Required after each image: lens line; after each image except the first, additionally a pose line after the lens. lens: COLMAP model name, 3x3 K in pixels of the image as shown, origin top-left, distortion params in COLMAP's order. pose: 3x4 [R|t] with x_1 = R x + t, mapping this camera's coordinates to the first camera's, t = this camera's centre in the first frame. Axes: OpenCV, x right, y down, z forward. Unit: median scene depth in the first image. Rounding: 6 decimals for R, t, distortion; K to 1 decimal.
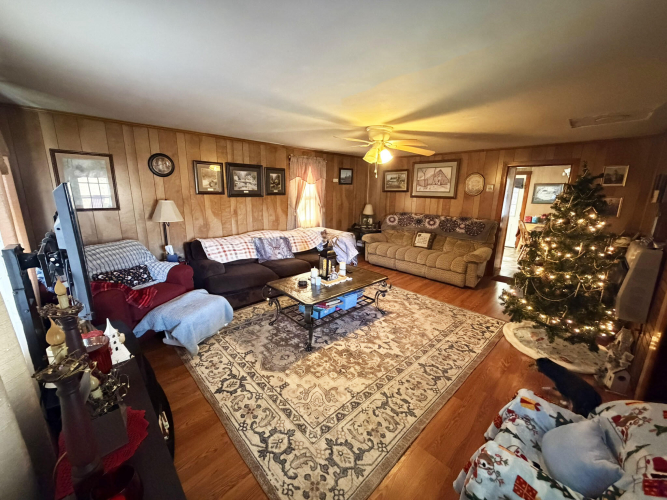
lens RADIAL K [[265.1, 0, 332.0], [0, 265.1, 250.0], [0, 0, 1]] dist [-0.000346, 0.000380]
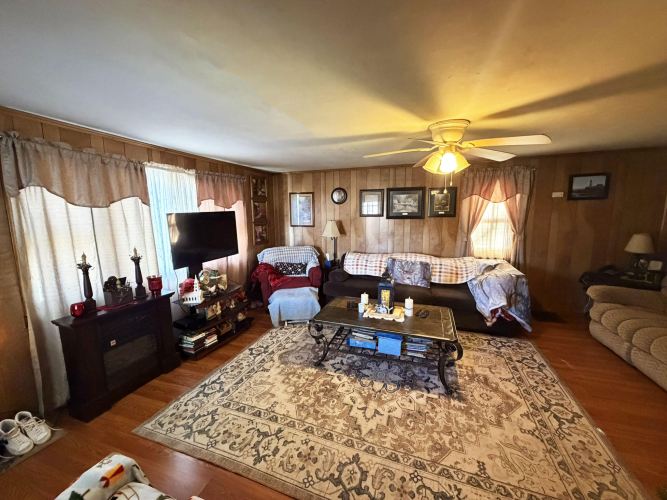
lens RADIAL K [[265.1, 0, 332.7], [0, 265.1, 250.8], [0, 0, 1]] dist [-0.000346, 0.000380]
pose [[0.446639, 0.113494, -0.887487, 0.696160], [-0.177259, 0.983485, 0.036563, -0.097153], [0.876979, 0.140985, 0.459381, 0.436487]]
